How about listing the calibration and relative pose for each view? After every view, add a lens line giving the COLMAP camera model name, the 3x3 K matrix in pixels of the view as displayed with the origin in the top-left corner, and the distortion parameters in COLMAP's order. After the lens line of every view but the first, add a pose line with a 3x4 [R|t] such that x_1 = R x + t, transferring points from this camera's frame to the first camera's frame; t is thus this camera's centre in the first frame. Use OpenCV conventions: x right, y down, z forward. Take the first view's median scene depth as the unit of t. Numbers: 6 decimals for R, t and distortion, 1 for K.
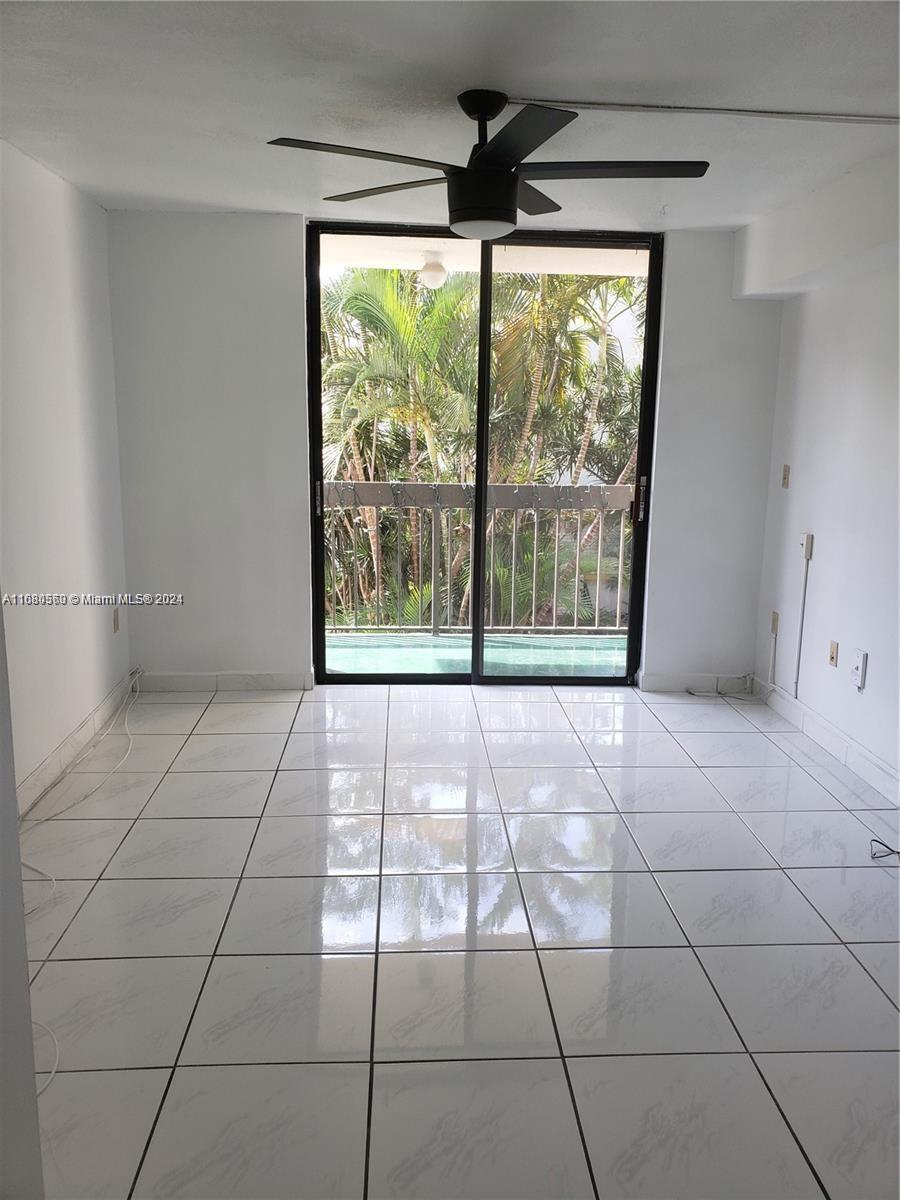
lens RADIAL K [[916.5, 0, 450.0], [0, 916.5, 600.0], [0, 0, 1]] dist [-0.093284, -0.001238]
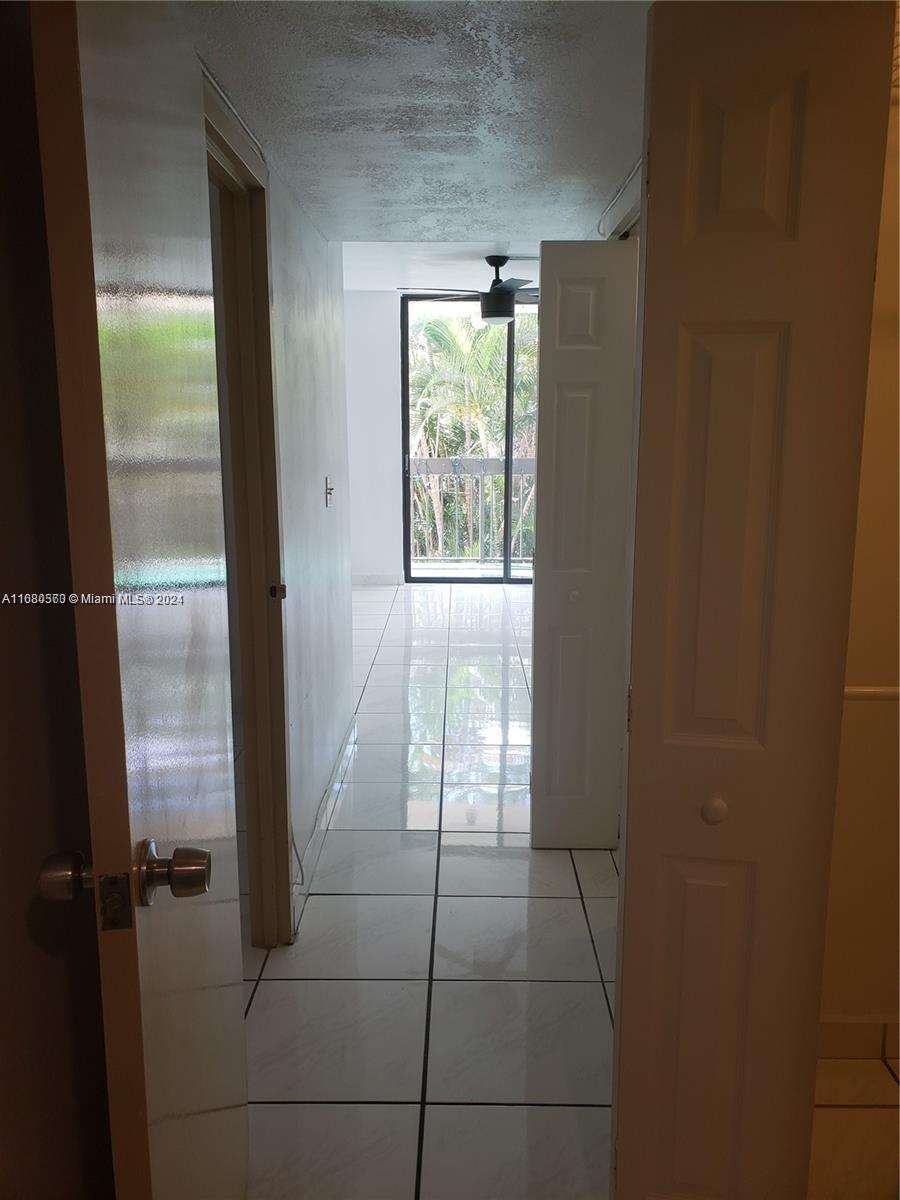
lens RADIAL K [[925.7, 0, 453.7], [0, 925.7, 589.6], [0, 0, 1]] dist [0.038194, -0.007821]
pose [[0.998252, -0.000619, -0.059100, 0.015686], [0.000142, 0.999967, -0.008080, 0.056297], [0.059103, 0.008058, 0.998219, -0.290207]]
